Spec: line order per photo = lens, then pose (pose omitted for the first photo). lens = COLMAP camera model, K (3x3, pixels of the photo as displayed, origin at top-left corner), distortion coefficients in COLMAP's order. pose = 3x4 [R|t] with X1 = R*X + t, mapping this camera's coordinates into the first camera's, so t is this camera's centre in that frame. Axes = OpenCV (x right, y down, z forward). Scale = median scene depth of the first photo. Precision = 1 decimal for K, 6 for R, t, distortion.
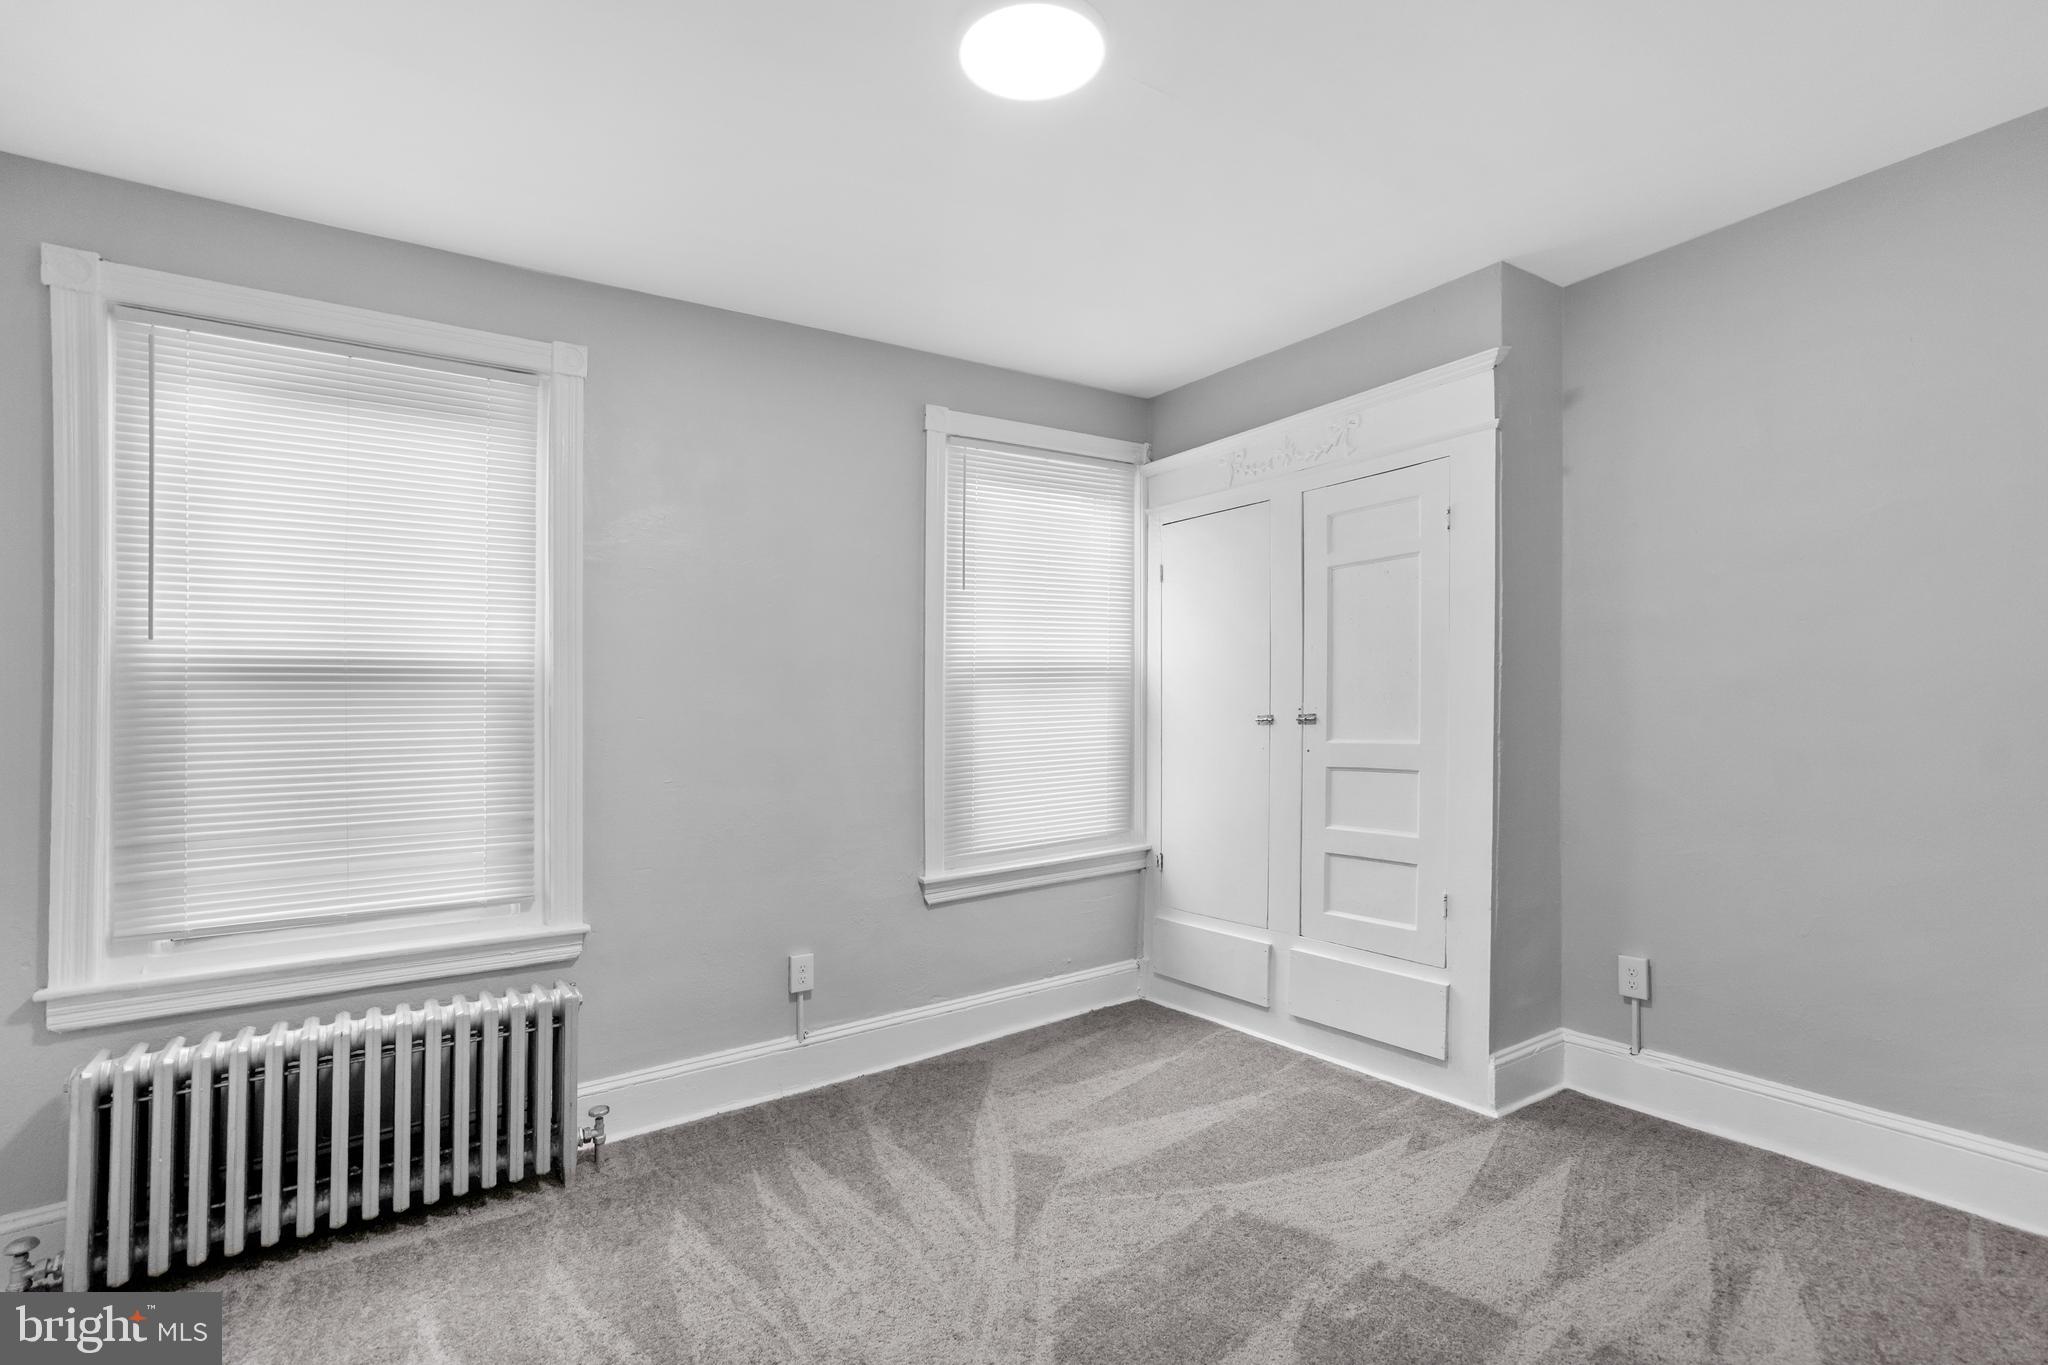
lens RADIAL K [[957.5, 0, 1033.2], [0, 957.5, 688.2], [0, 0, 1]] dist [-0.046651, 0.028375]
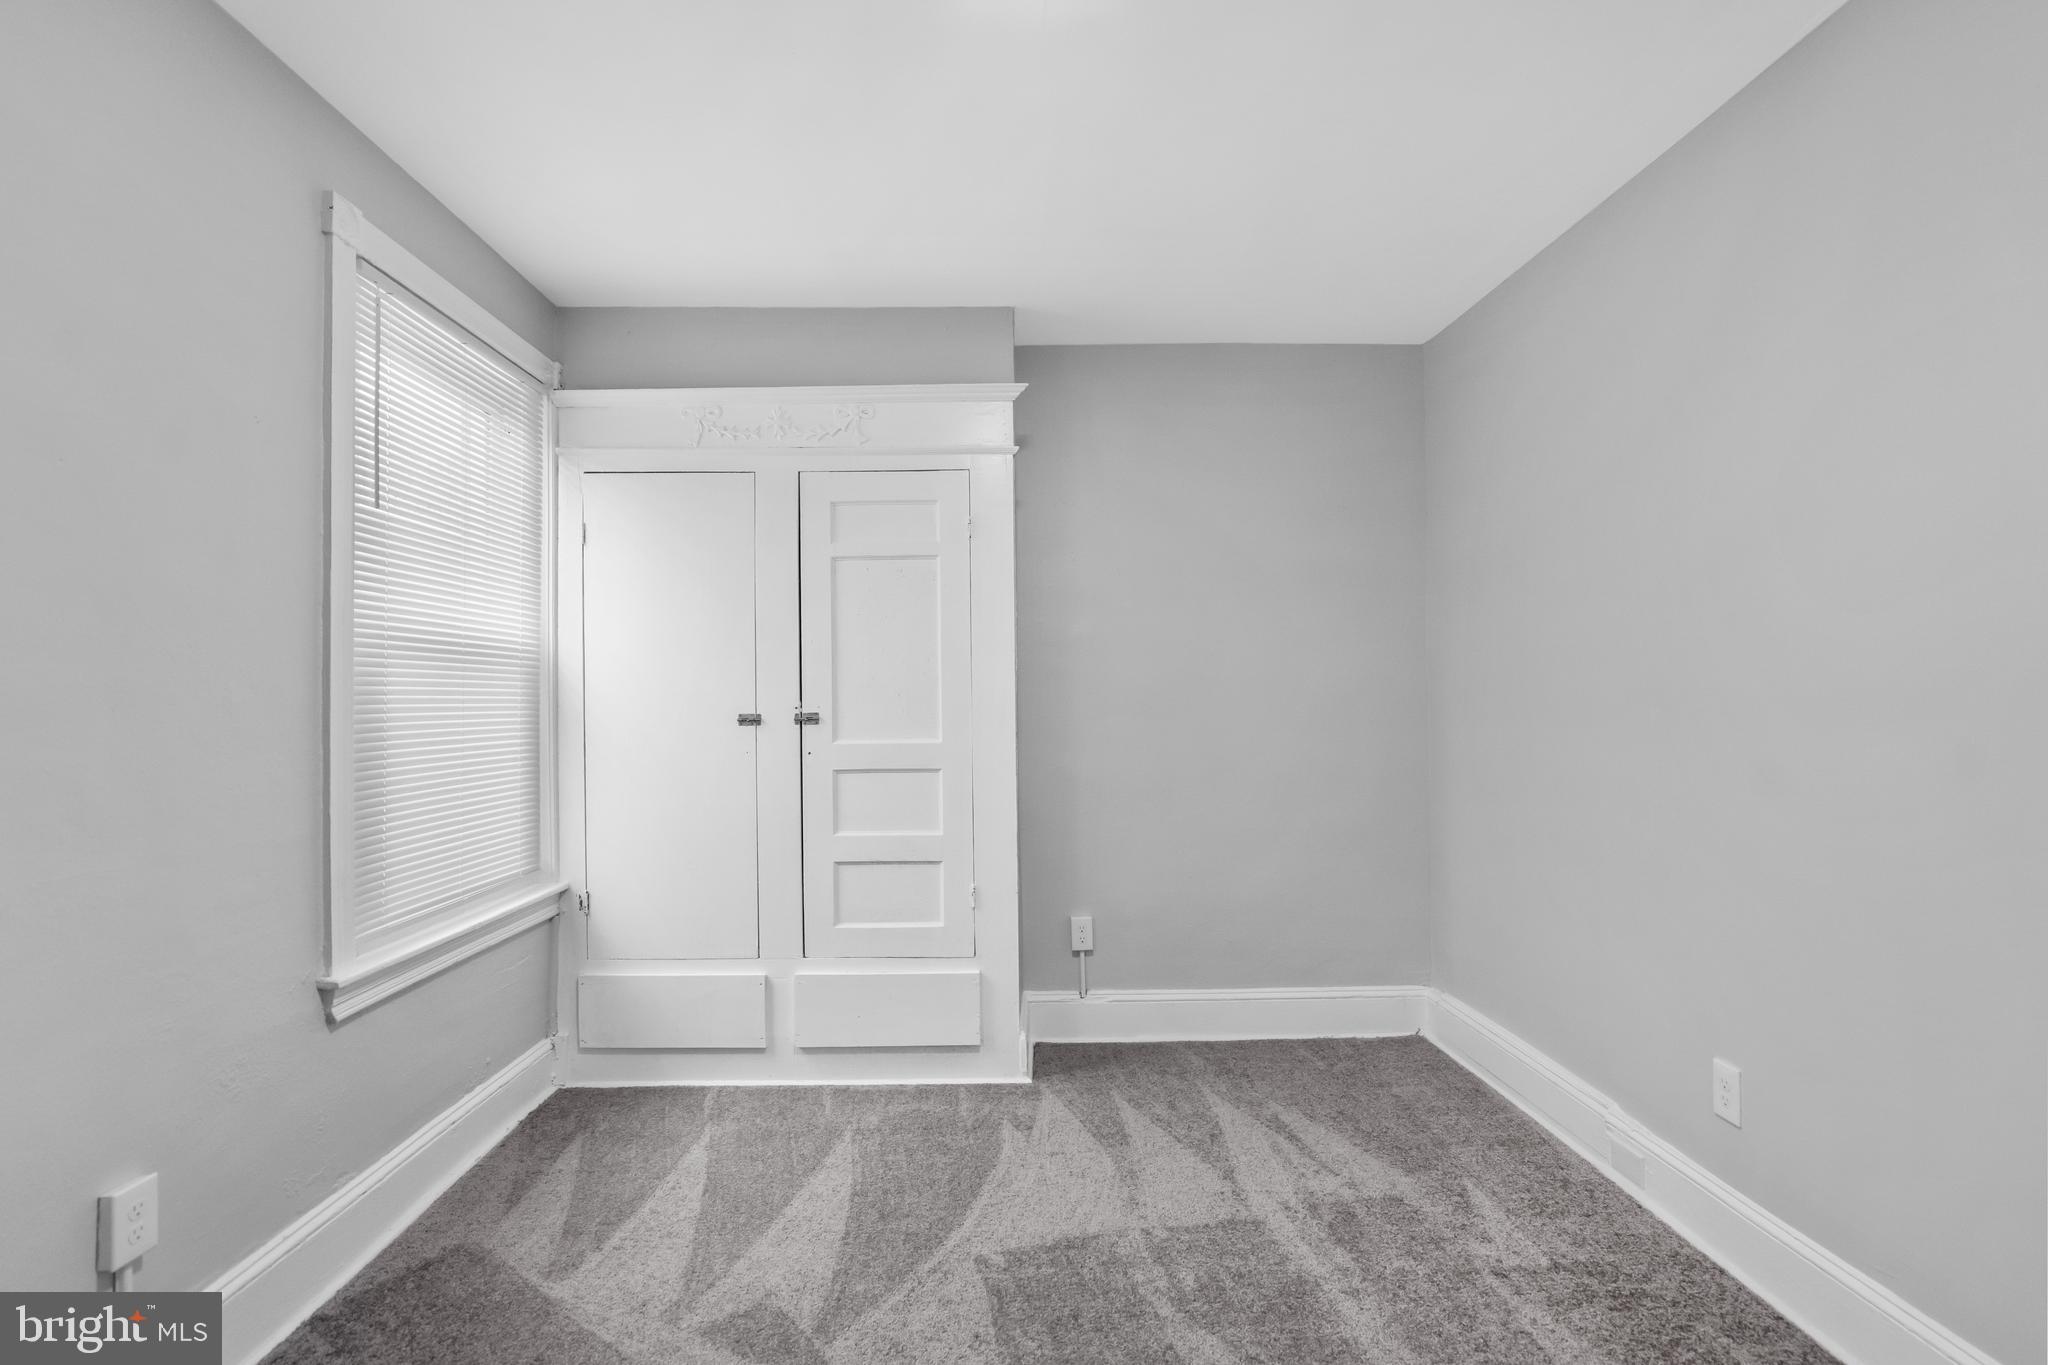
lens RADIAL K [[964.1, 0, 1024.0], [0, 964.1, 682.5], [0, 0, 1]] dist [-0.044438, 0.022240]
pose [[0.559262, 0.039255, 0.828061, -0.370782], [-0.021749, 0.999229, -0.032680, 0.023817], [-0.828706, 0.000267, 0.559684, 0.317062]]
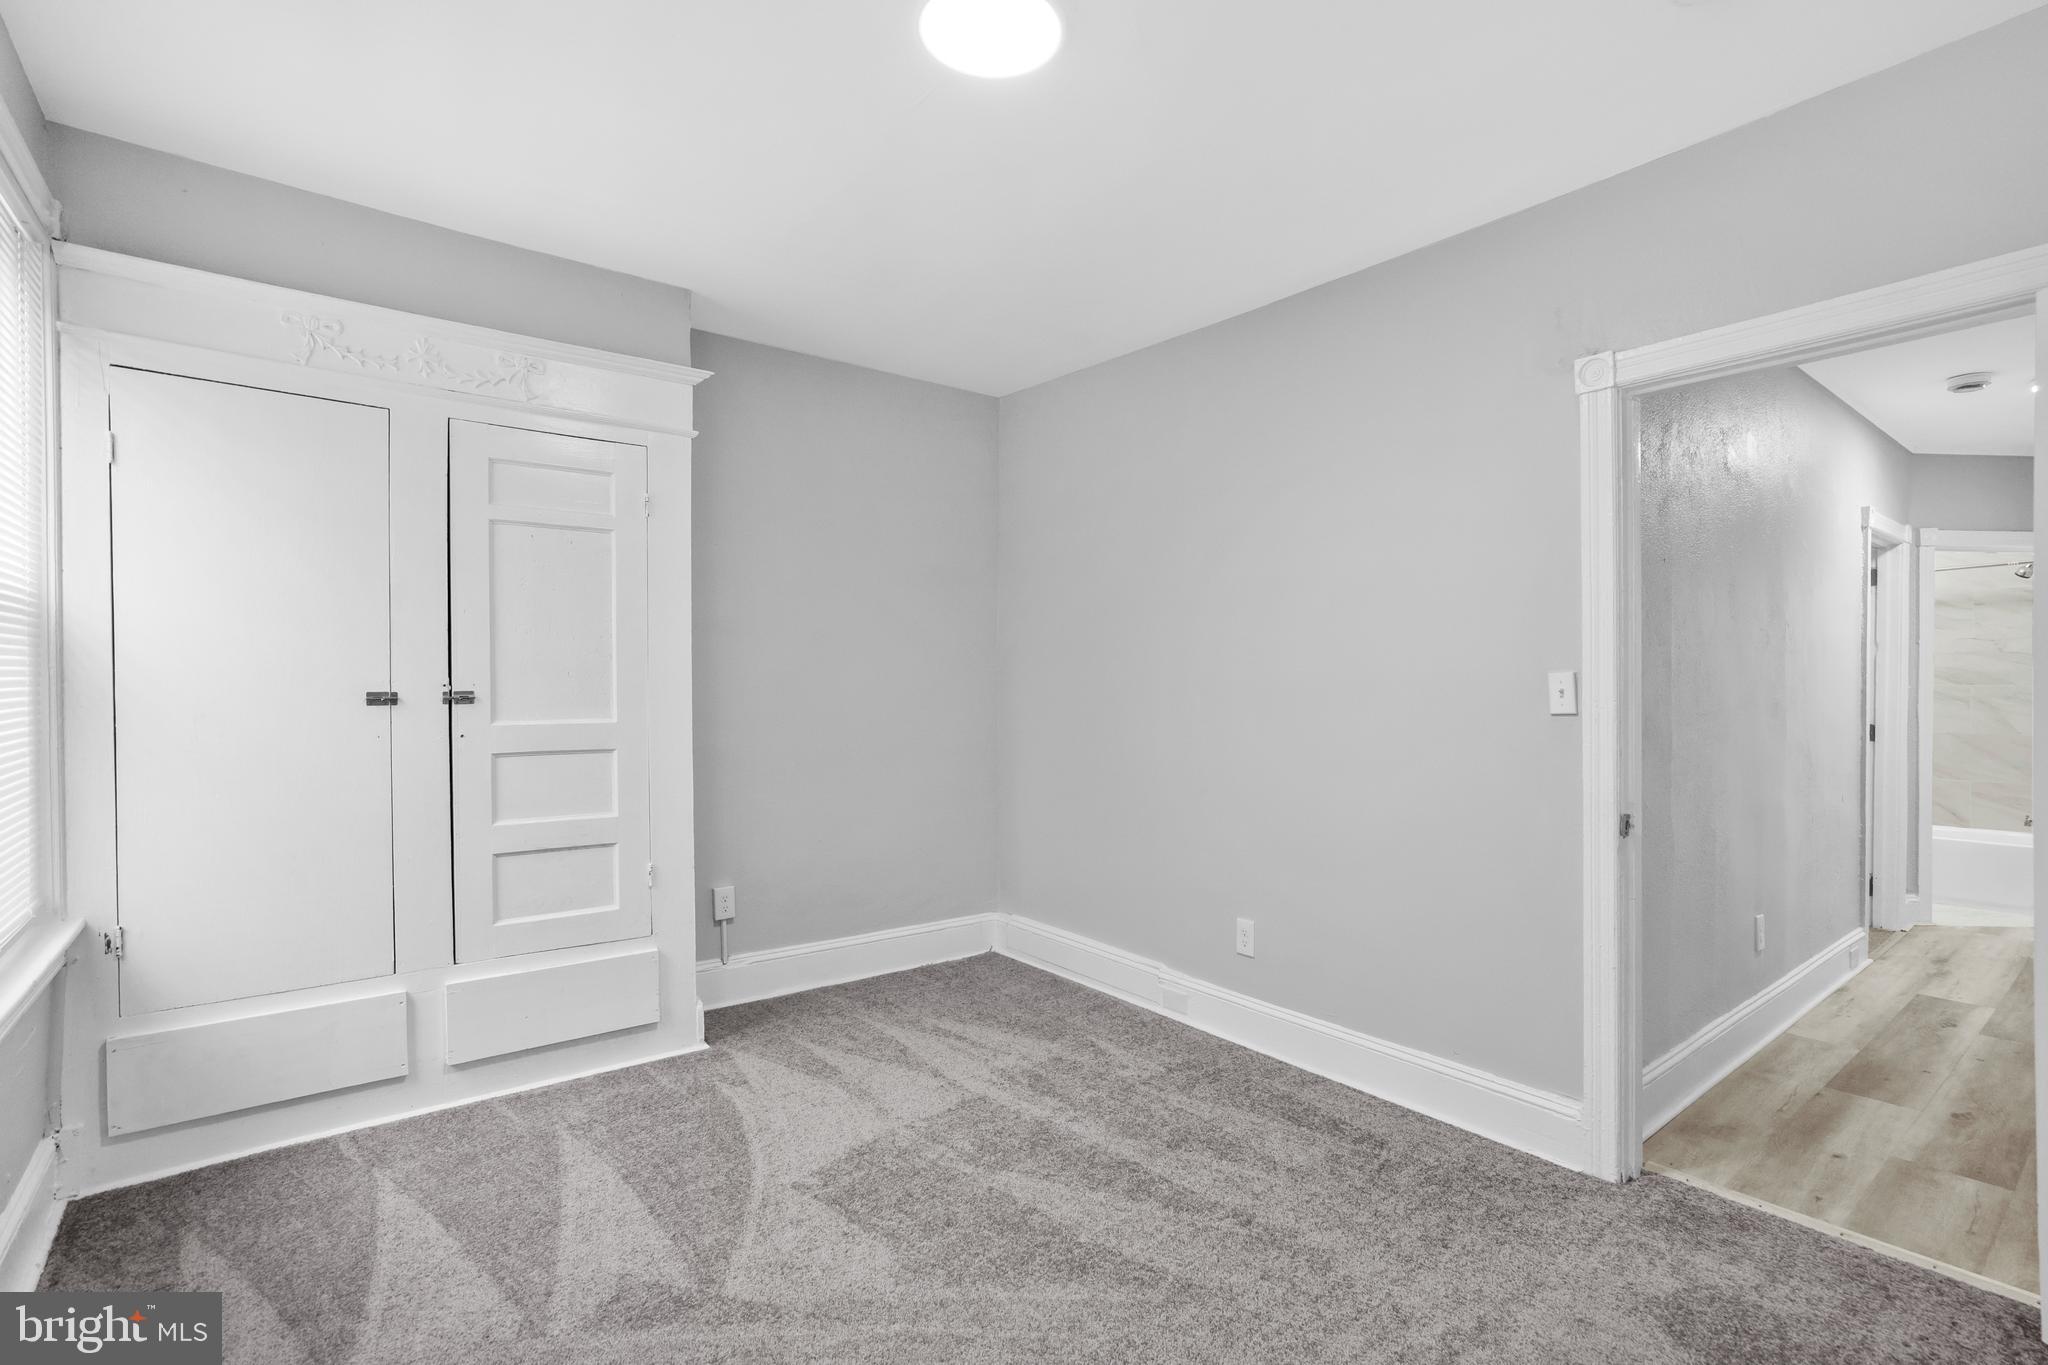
lens RADIAL K [[949.1, 0, 1077.5], [0, 949.1, 656.0], [0, 0, 1]] dist [-0.042248, 0.019841]
pose [[-0.086423, 0.044032, 0.995285, -0.572892], [-0.030535, 0.998436, -0.046823, 0.018688], [-0.995791, -0.034437, -0.084943, 0.551347]]
